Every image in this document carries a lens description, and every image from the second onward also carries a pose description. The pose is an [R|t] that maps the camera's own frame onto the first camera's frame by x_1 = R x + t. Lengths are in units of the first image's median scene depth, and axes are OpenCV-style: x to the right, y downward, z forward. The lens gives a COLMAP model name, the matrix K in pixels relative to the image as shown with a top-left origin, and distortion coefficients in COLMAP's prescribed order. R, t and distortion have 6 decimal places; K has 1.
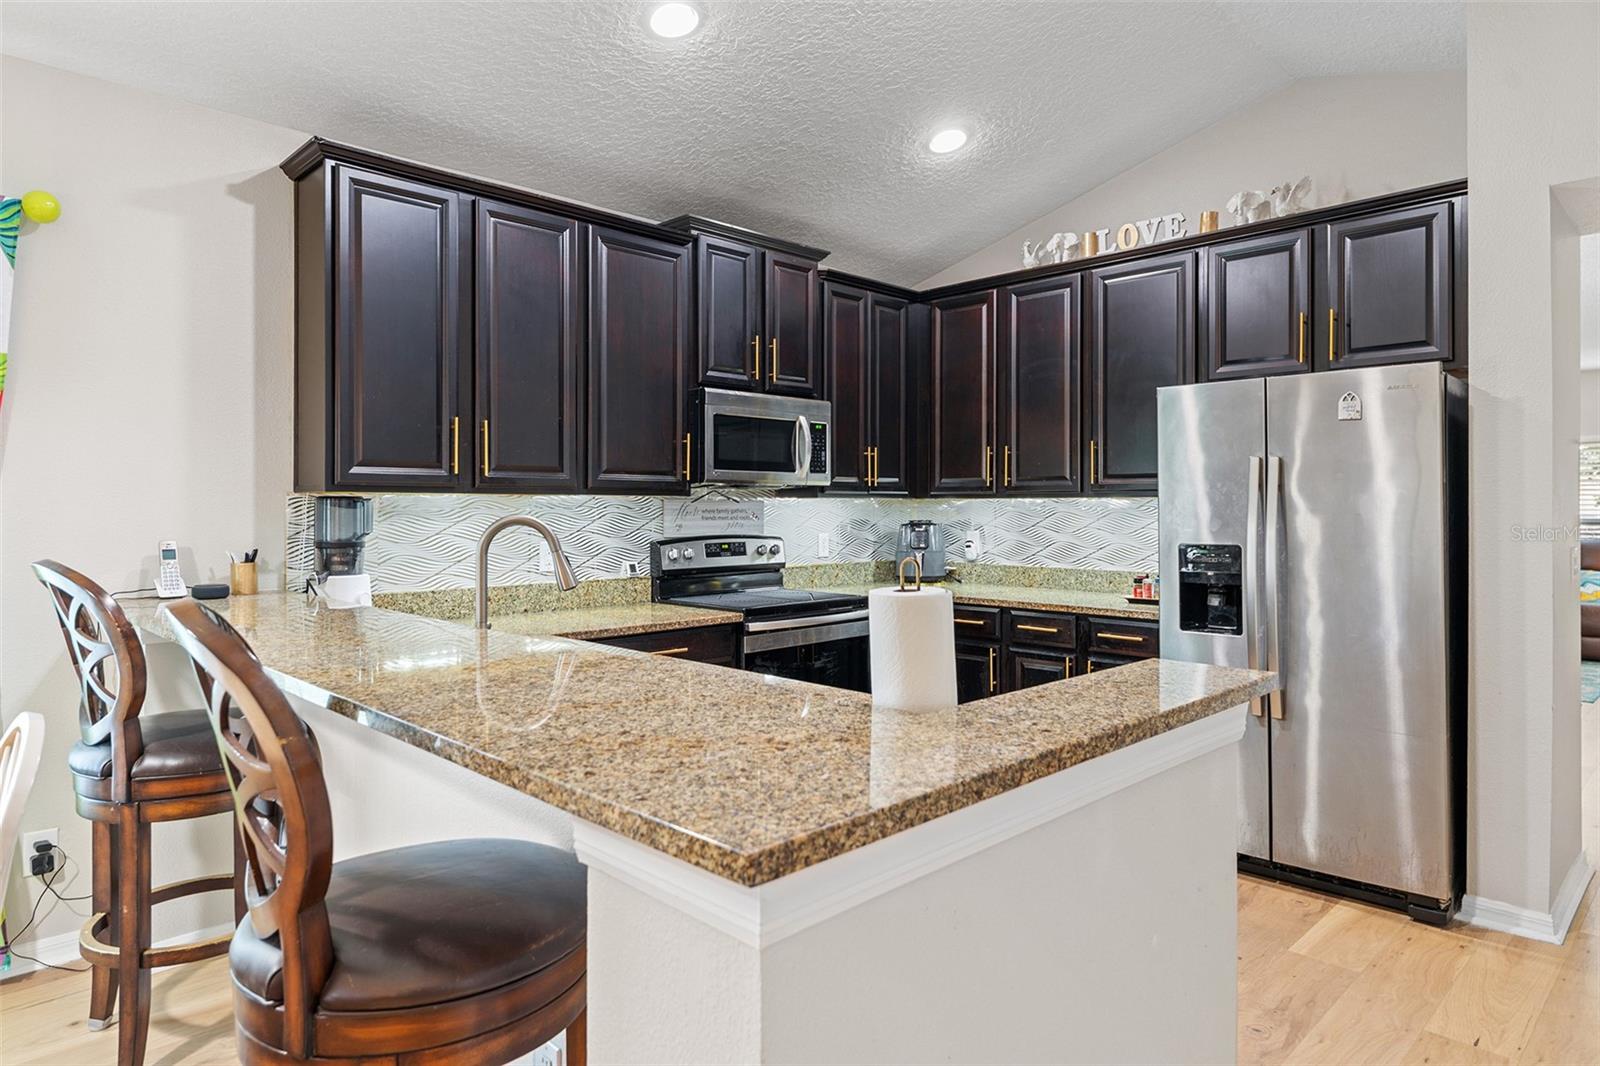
lens RADIAL K [[960.5, 0, 800.0], [0, 960.5, 504.5], [0, 0, 1]] dist [-0.005934, -0.001022]
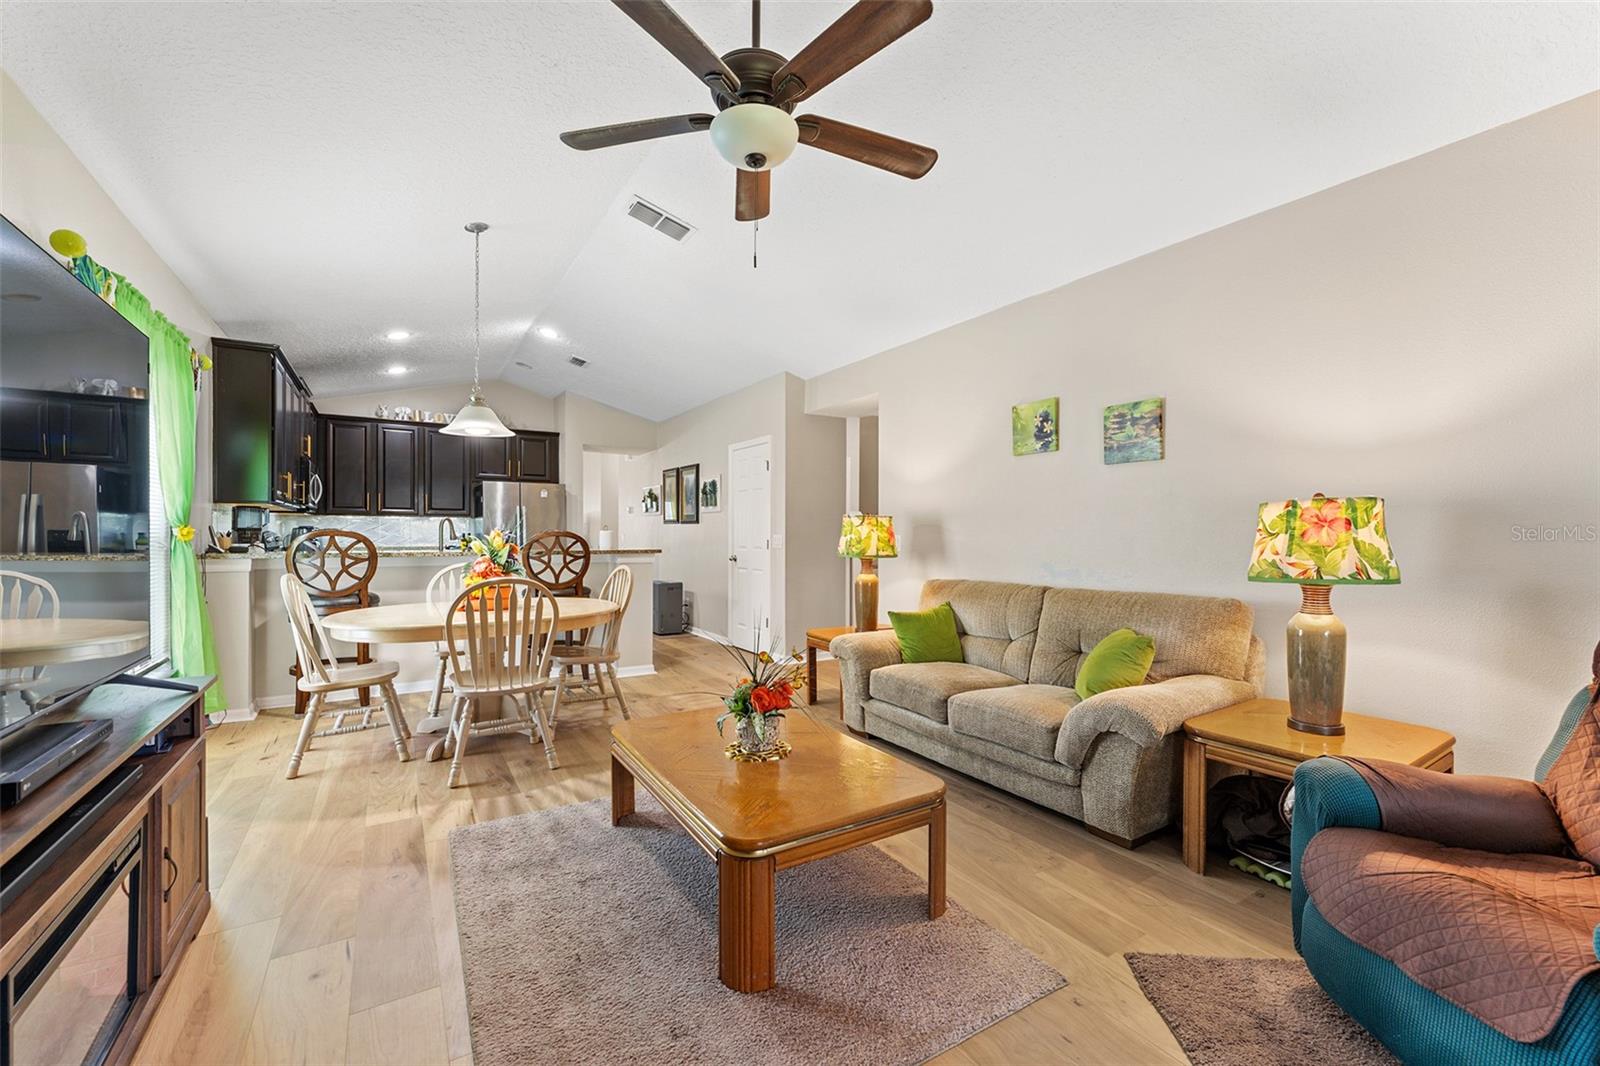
lens RADIAL K [[657.4, 0, 808.8], [0, 657.4, 537.3], [0, 0, 1]] dist [0.000528, -0.000125]
pose [[0.212407, -0.003108, 0.977176, -1.239442], [-0.006031, 0.999972, 0.004492, 0.034564], [-0.977163, -0.006848, 0.212382, -0.385177]]
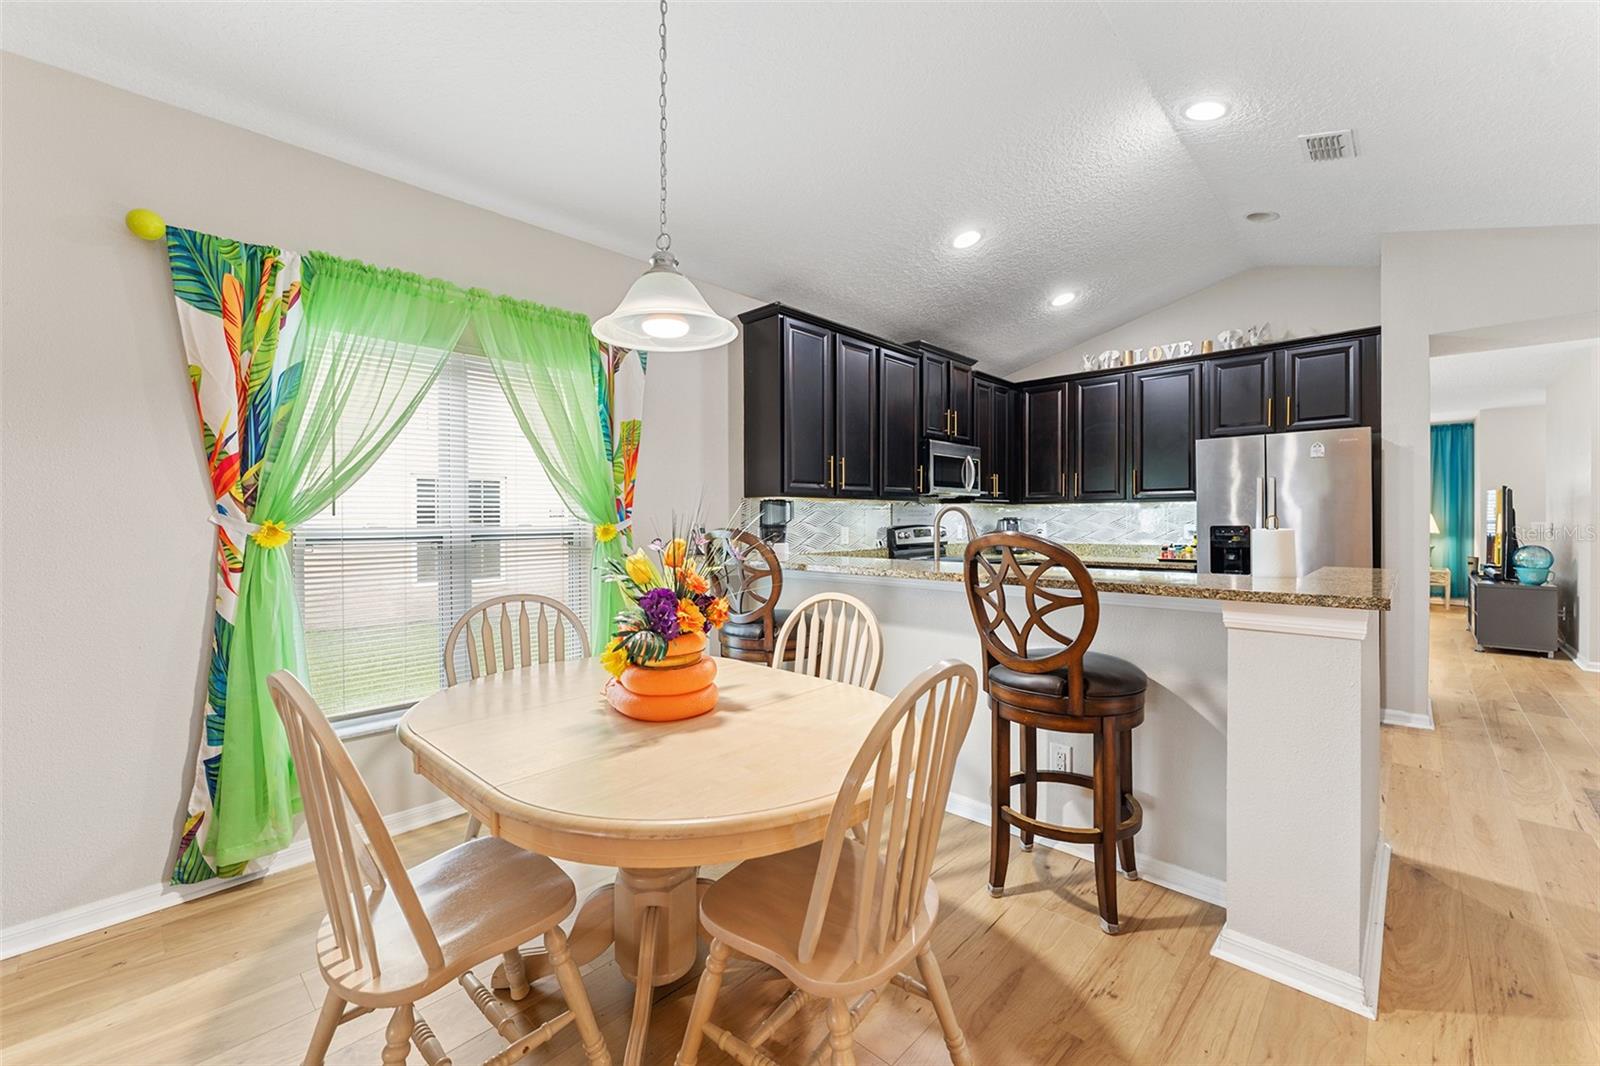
lens RADIAL K [[655.1, 0, 801.8], [0, 655.1, 524.4], [0, 0, 1]] dist [-0.000557, -0.000123]
pose [[0.999194, -0.002973, 0.040039, -0.364176], [0.002514, 0.999931, 0.011506, 0.018108], [-0.040070, -0.011396, 0.999132, -0.180957]]
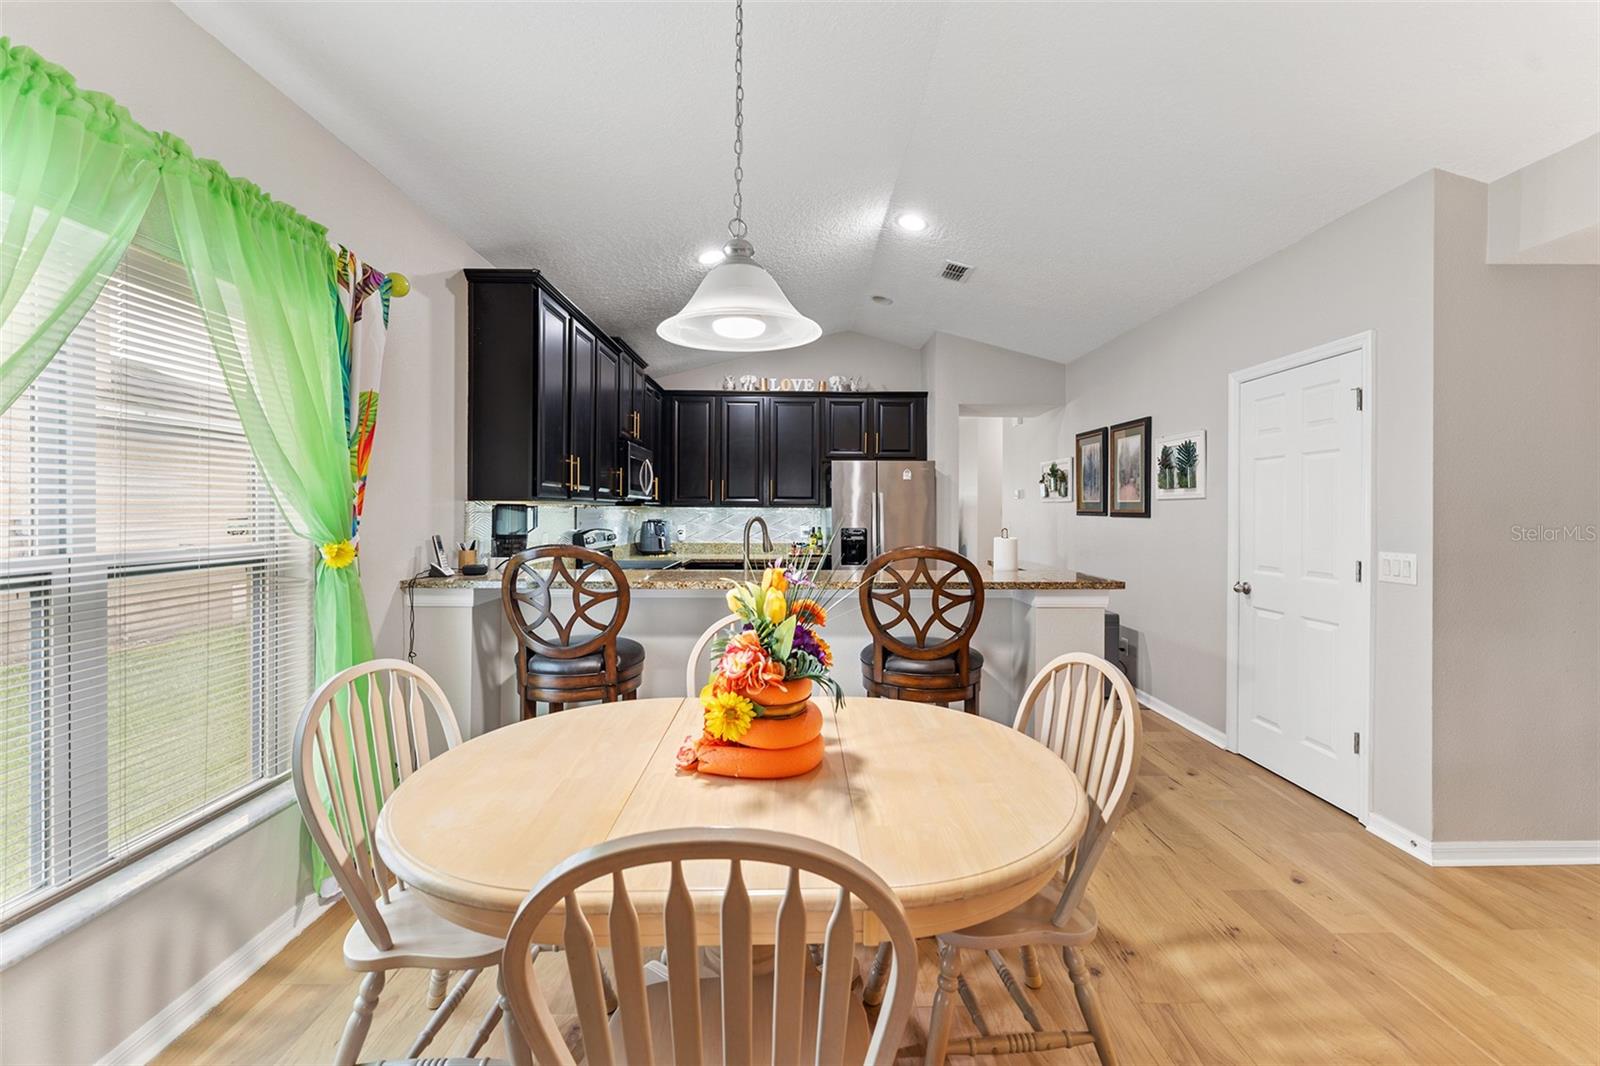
lens RADIAL K [[652.6, 0, 814.1], [0, 652.6, 513.1], [0, 0, 1]] dist [-0.001294, -0.000356]
pose [[0.681250, 0.001959, 0.732048, -0.688678], [-0.006829, 0.999970, 0.003680, -0.001167], [-0.732019, -0.007506, 0.681243, -0.029305]]
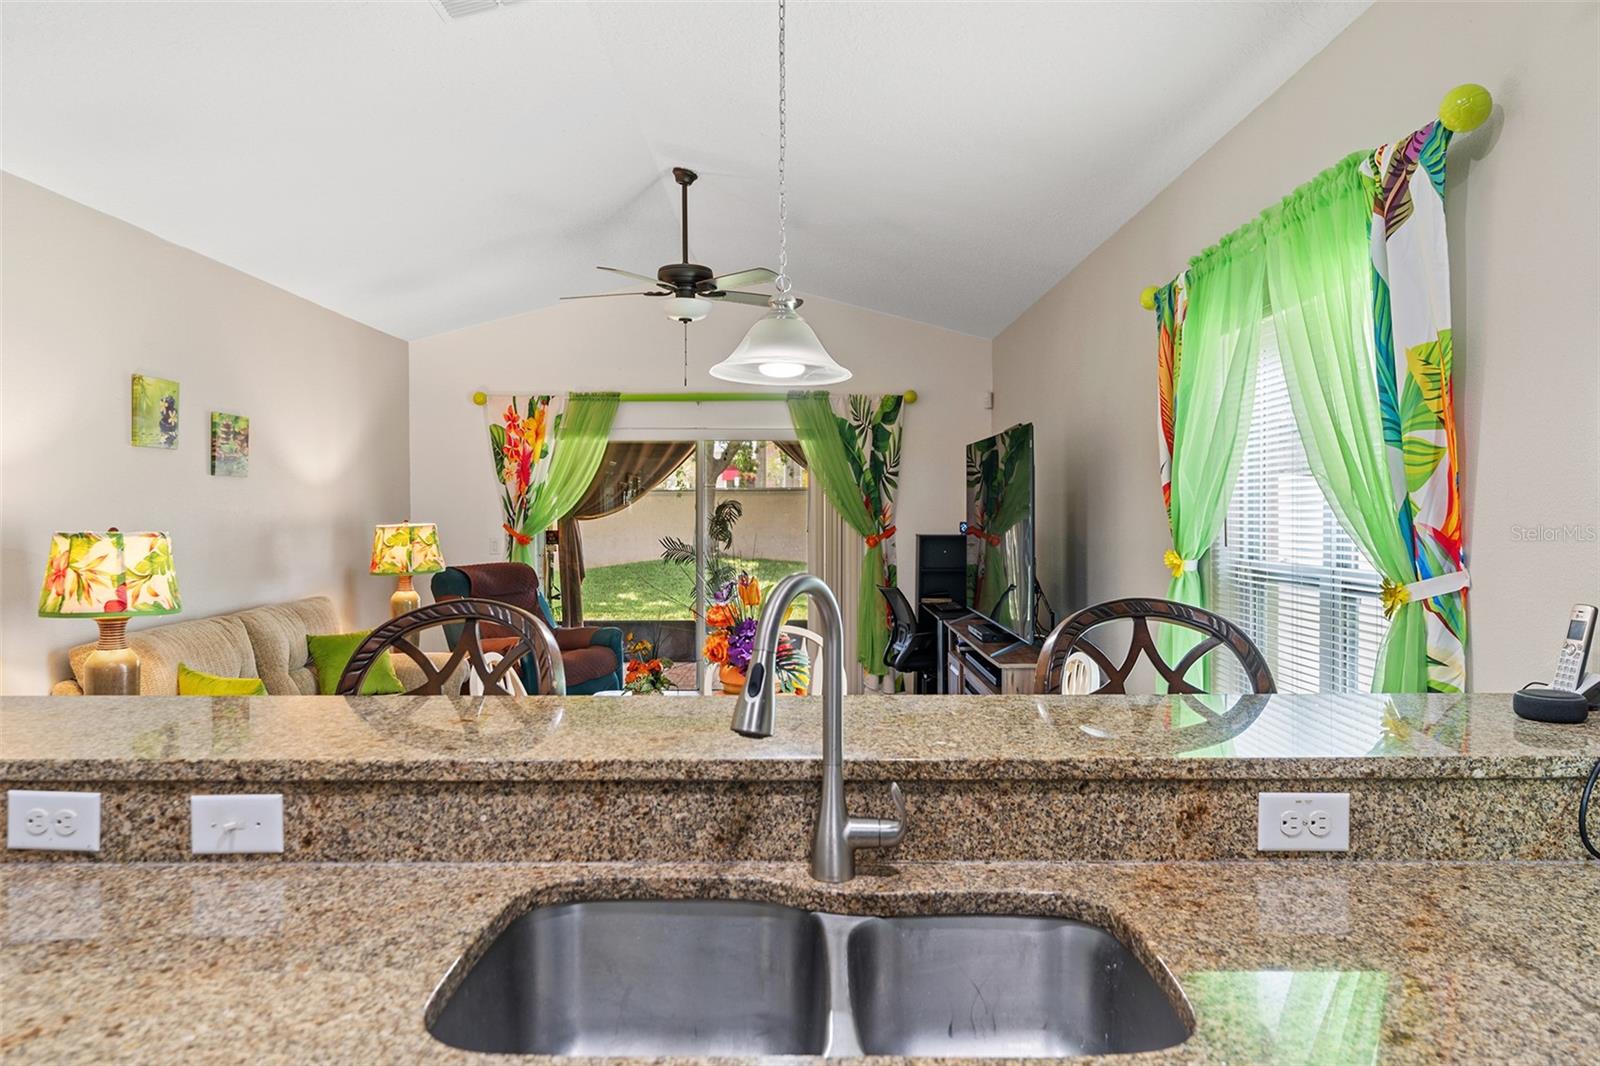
lens RADIAL K [[1052.9, 0, 797.6], [0, 1052.9, 527.5], [0, 0, 1]] dist [-0.002393, -0.000654]
pose [[-0.709430, 0.013691, -0.704643, 0.060716], [0.004218, 0.999876, 0.015181, -0.012690], [0.704763, 0.007798, -0.709400, 0.779979]]
